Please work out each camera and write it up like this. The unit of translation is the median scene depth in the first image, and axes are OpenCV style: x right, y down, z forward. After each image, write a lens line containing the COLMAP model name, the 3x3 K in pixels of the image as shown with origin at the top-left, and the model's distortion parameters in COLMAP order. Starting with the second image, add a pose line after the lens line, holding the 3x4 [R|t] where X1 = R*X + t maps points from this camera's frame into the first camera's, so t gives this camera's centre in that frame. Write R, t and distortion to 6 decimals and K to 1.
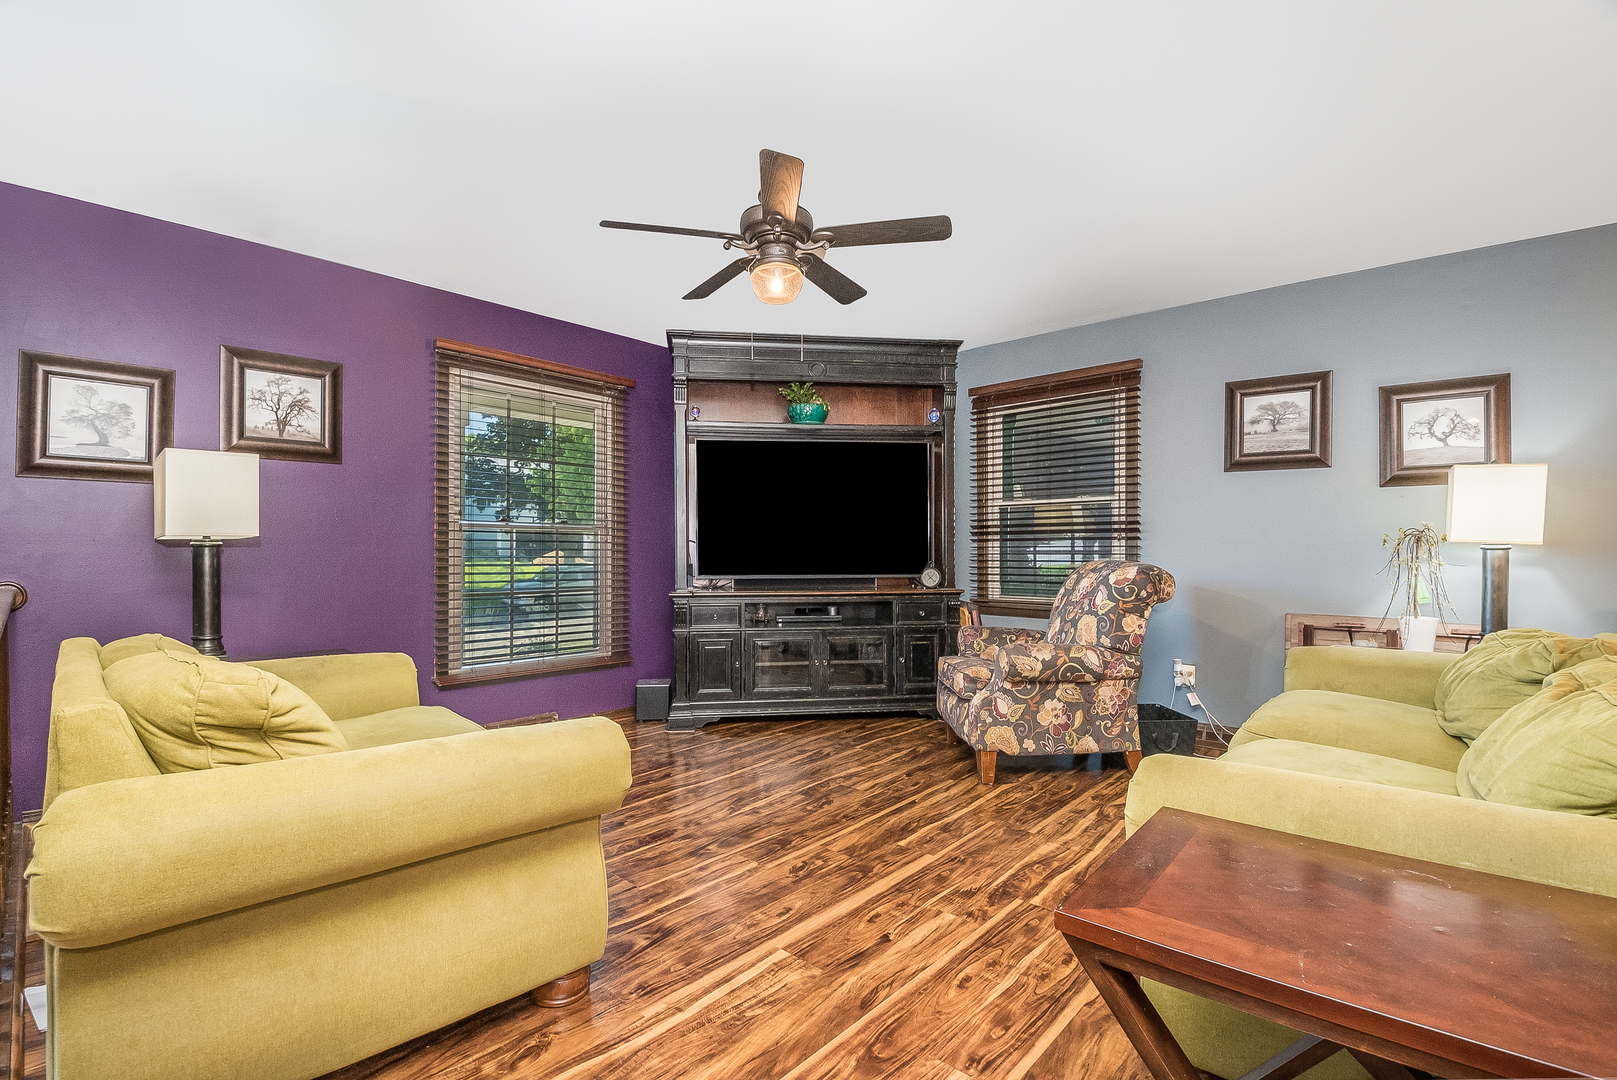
lens RADIAL K [[728.4, 0, 808.5], [0, 728.4, 540.0], [0, 0, 1]] dist [0.017317, -0.000149]
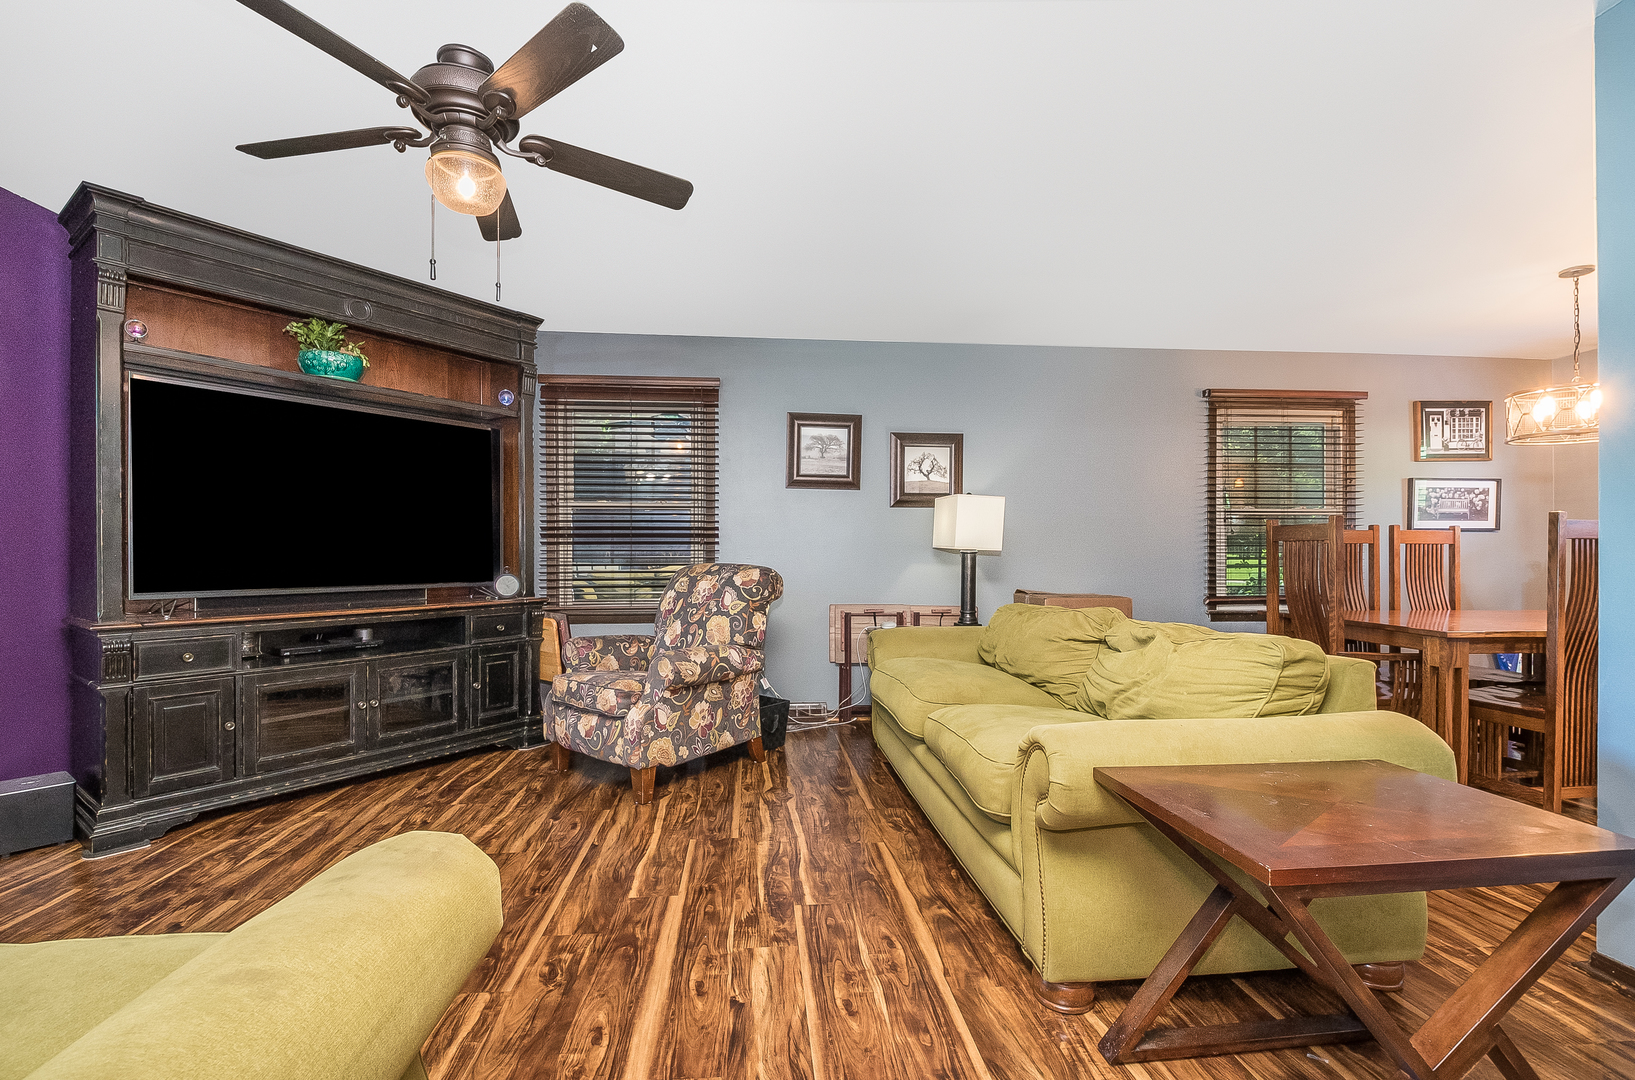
lens RADIAL K [[706.4, 0, 816.2], [0, 706.4, 549.7], [0, 0, 1]] dist [0.069968, -0.043541]
pose [[0.690966, 0.004764, 0.722871, -0.254978], [-0.009726, 0.999949, 0.002707, 0.004097], [-0.722822, -0.008902, 0.690977, 0.201886]]
